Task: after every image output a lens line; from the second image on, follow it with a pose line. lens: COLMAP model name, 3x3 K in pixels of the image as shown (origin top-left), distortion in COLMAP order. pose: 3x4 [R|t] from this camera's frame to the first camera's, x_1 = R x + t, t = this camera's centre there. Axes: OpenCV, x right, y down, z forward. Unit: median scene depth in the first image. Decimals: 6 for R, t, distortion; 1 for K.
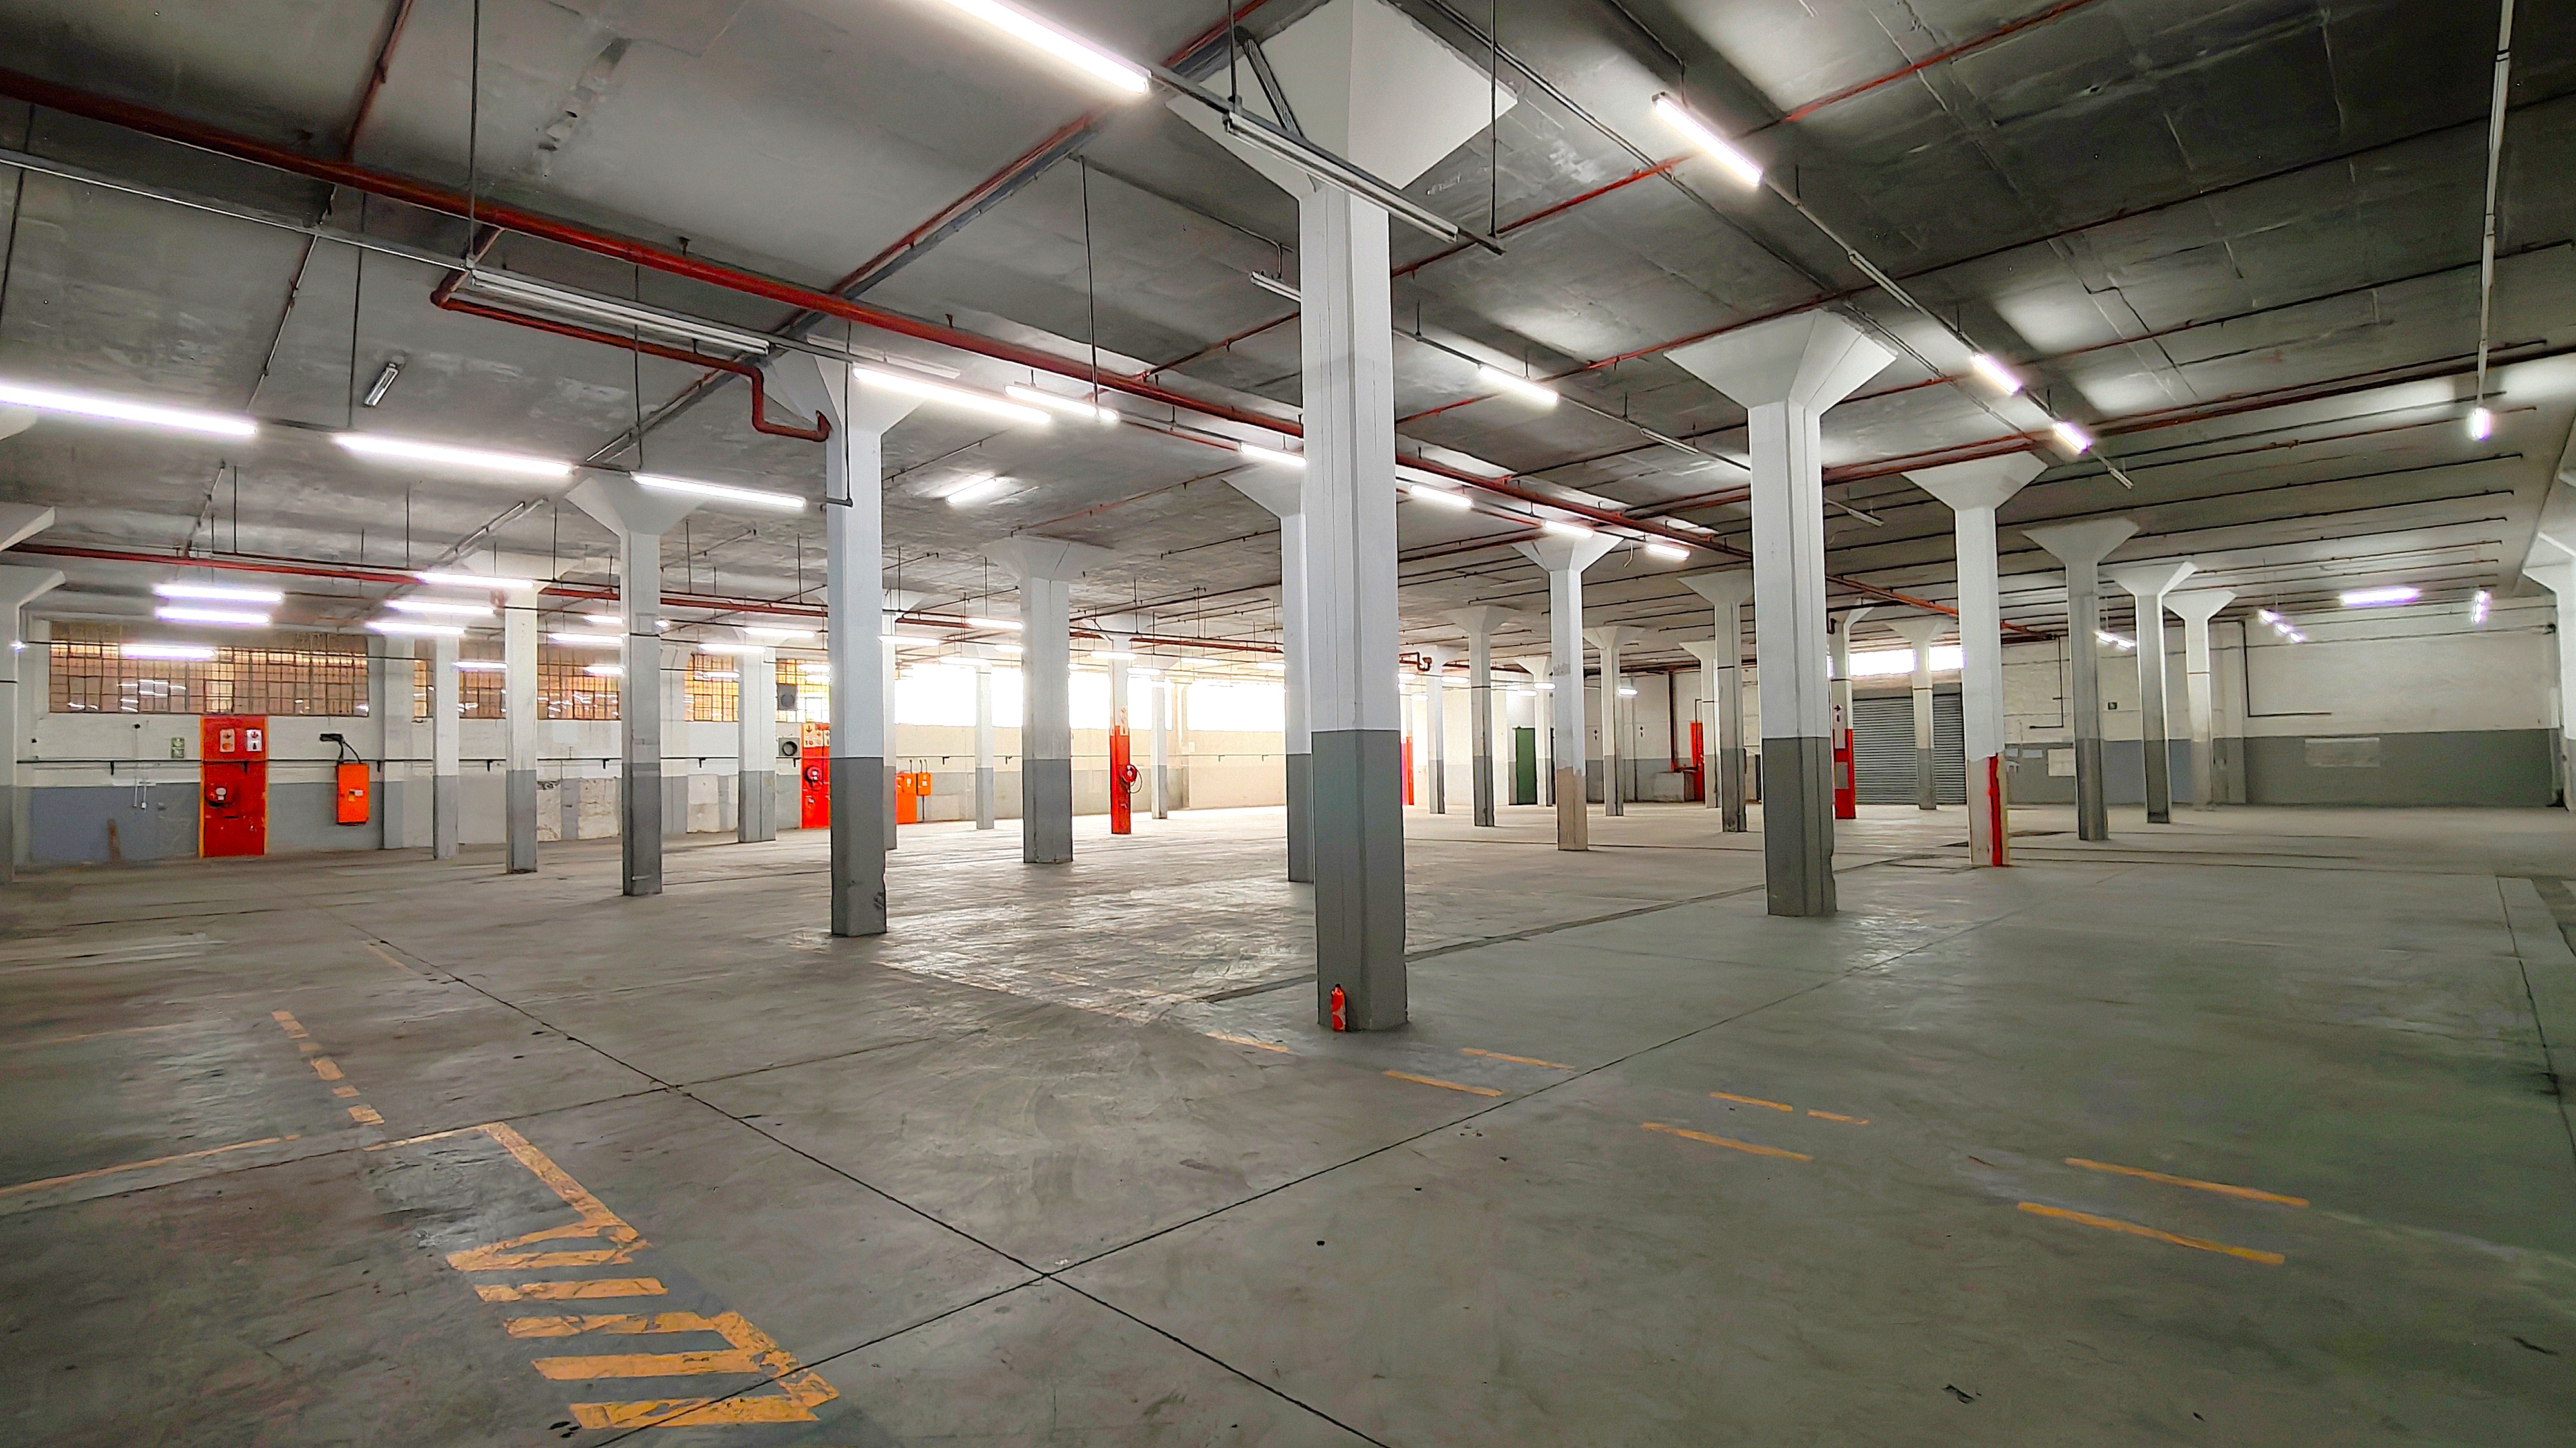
lens RADIAL K [[1179.9, 0, 1290.8], [0, 1179.9, 732.9], [0, 0, 1]] dist [0.001392, -0.001992]
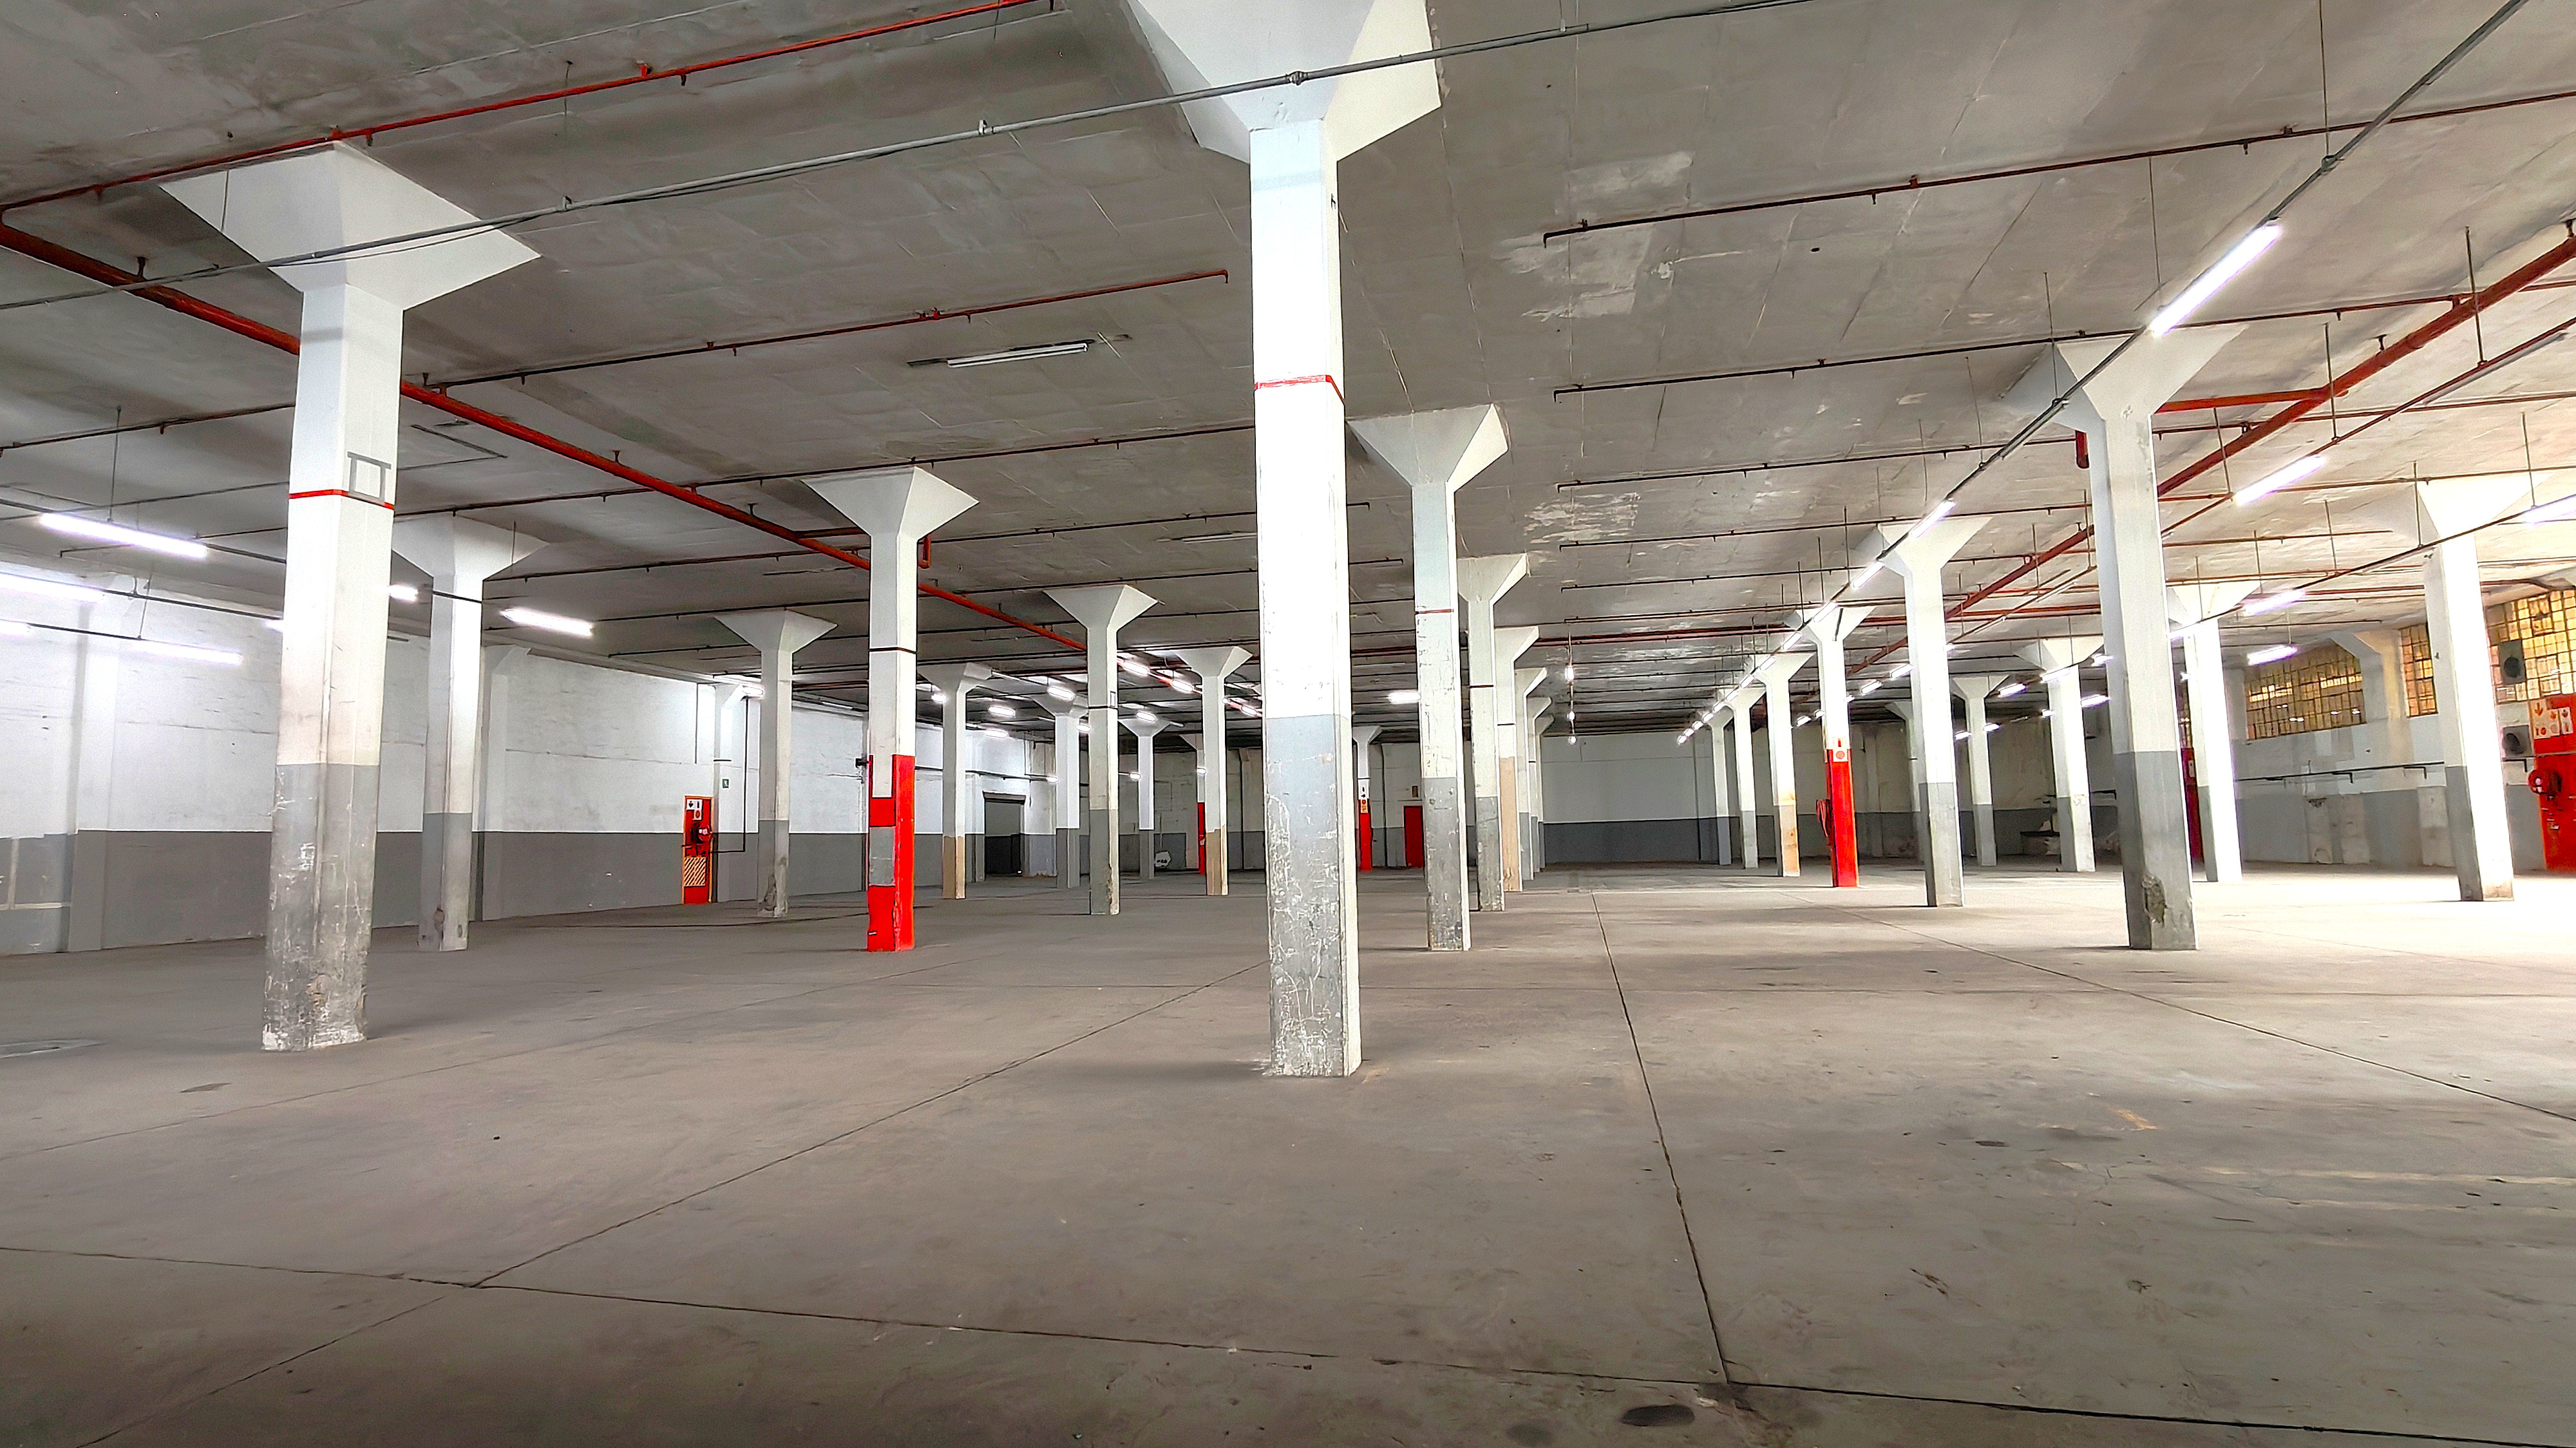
lens RADIAL K [[1179.9, 0, 1289.5], [0, 1179.9, 735.8], [0, 0, 1]] dist [0.001392, -0.001992]
pose [[-0.854480, -0.006689, -0.519441, 0.654998], [0.057327, 0.992596, -0.107084, 0.055558], [0.516312, -0.121280, -0.847770, 1.689664]]
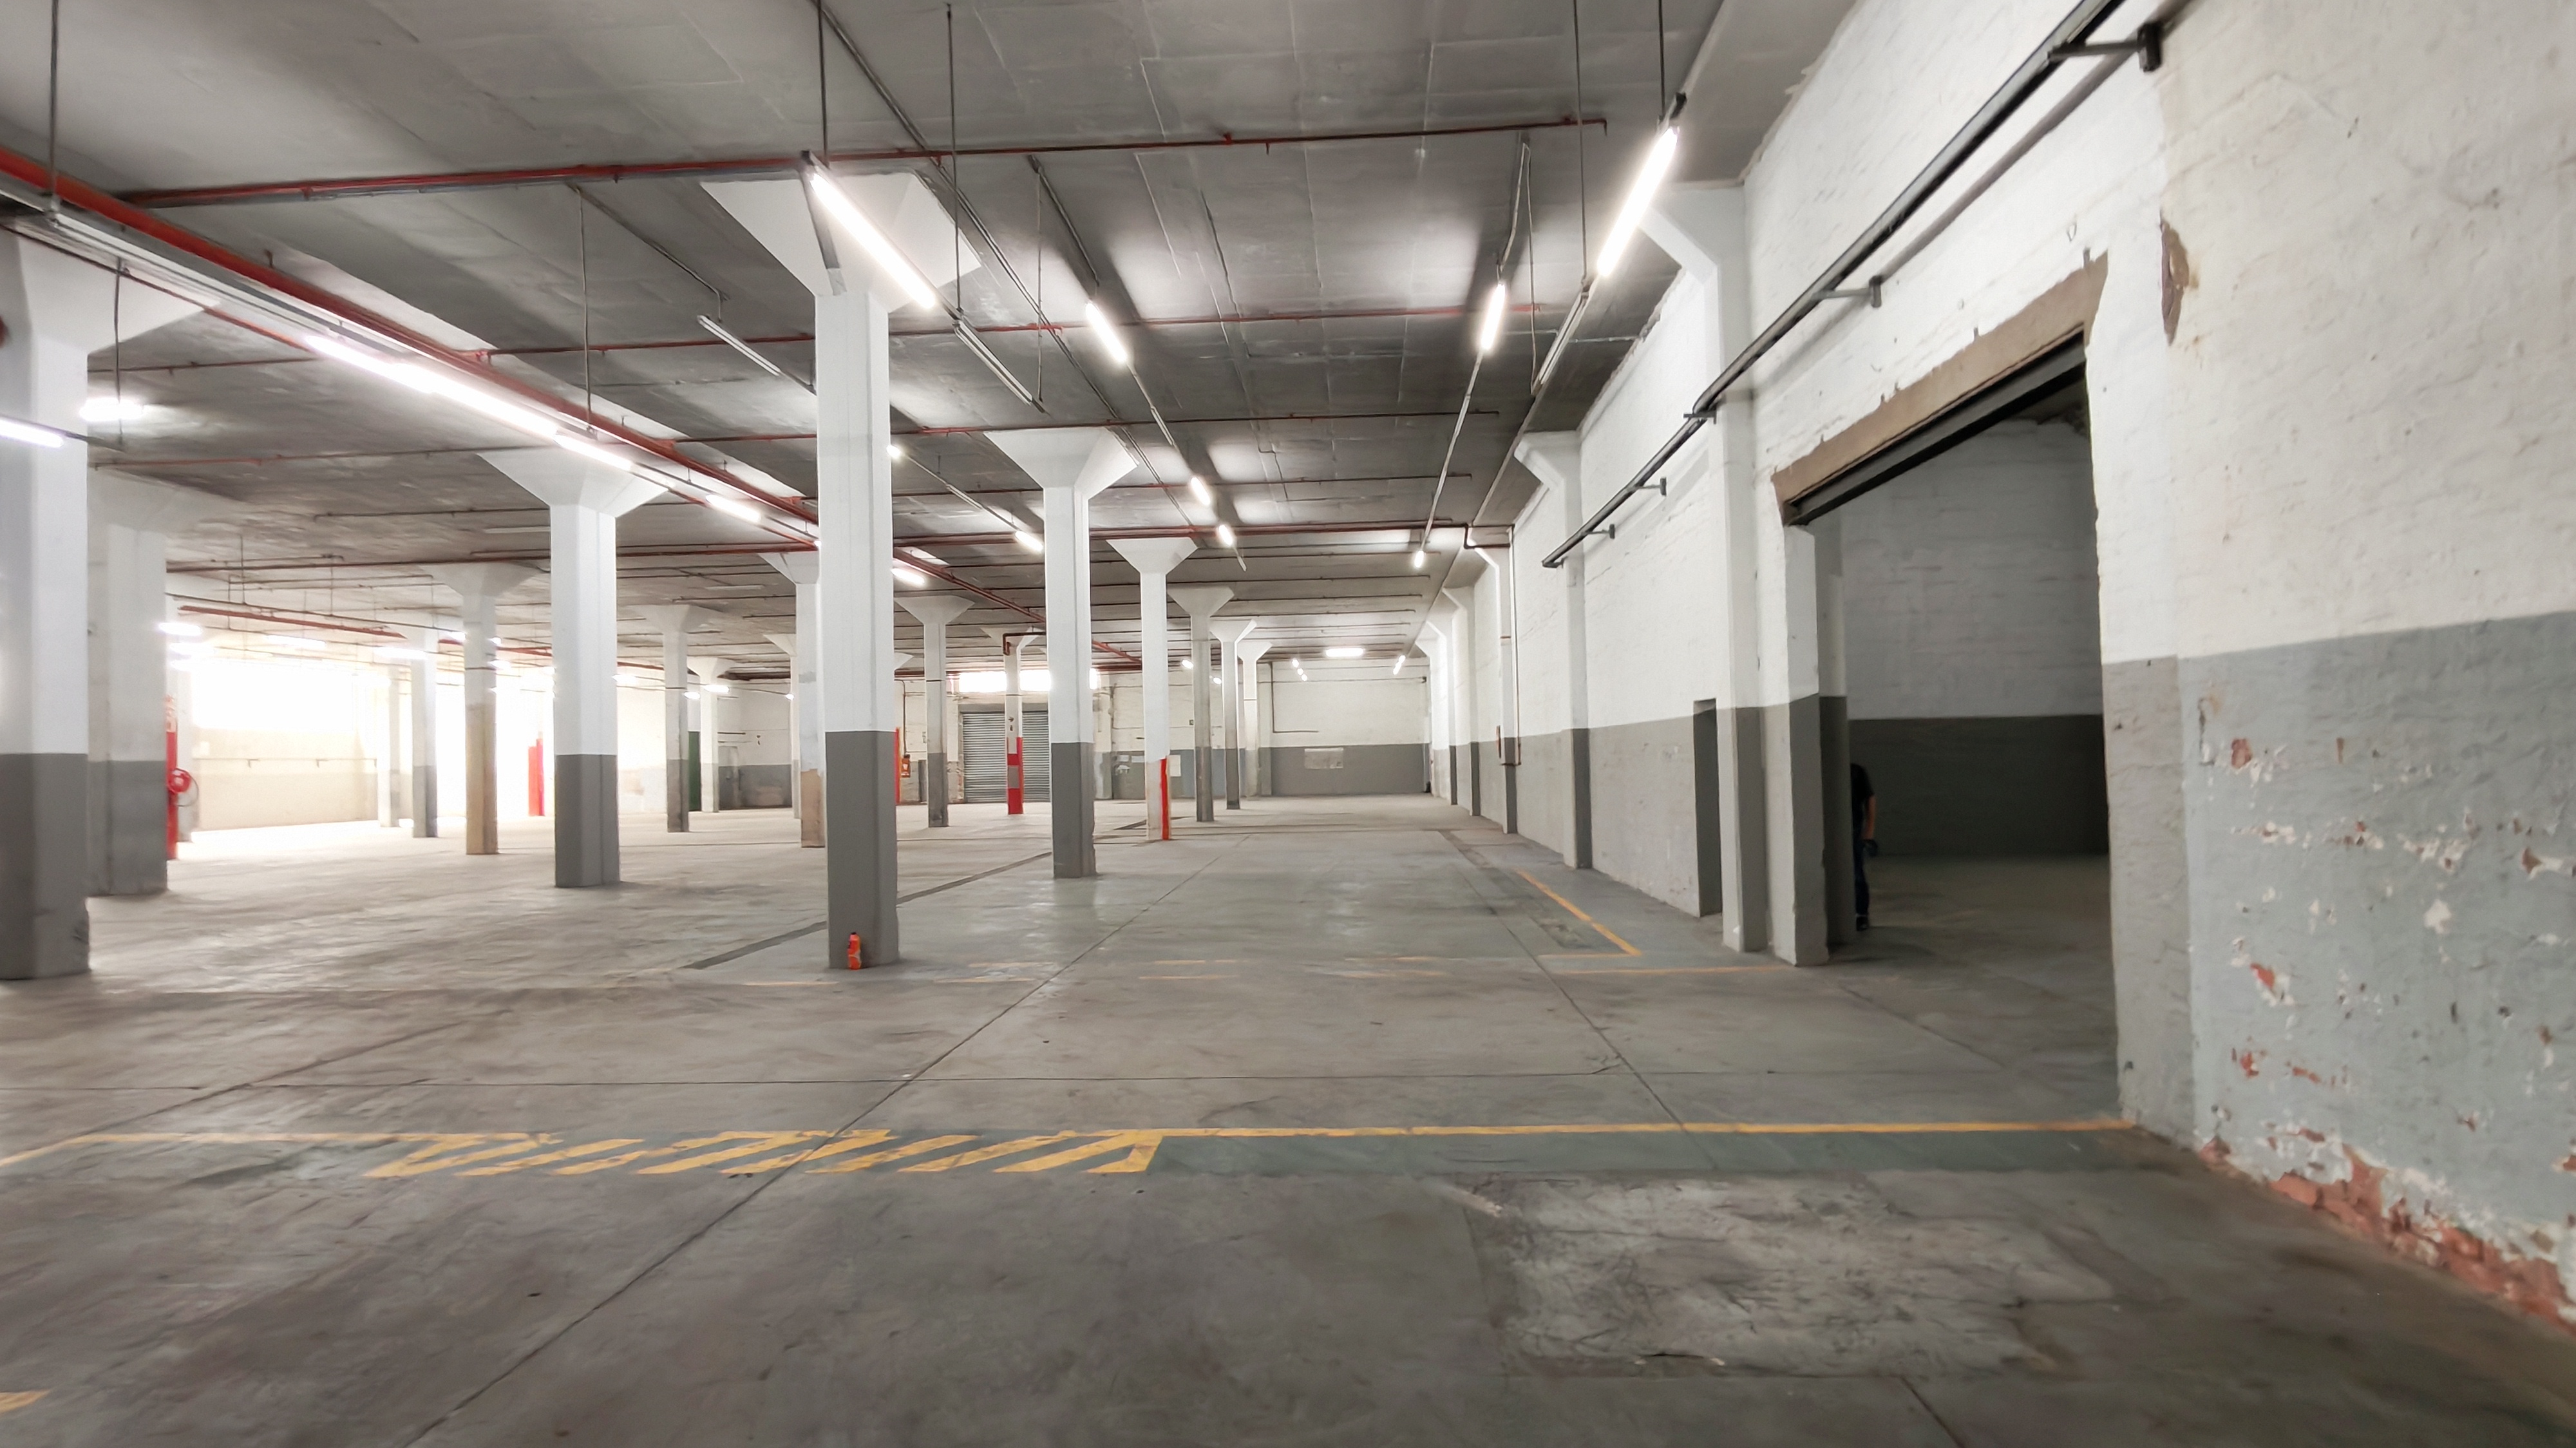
lens RADIAL K [[1179.9, 0, 1294.4], [0, 1179.9, 719.5], [0, 0, 1]] dist [0.001392, -0.001992]
pose [[0.747979, 0.024453, 0.663272, -0.115419], [-0.012884, 0.999668, -0.022325, 0.002128], [-0.663598, 0.008154, 0.748045, -0.065641]]
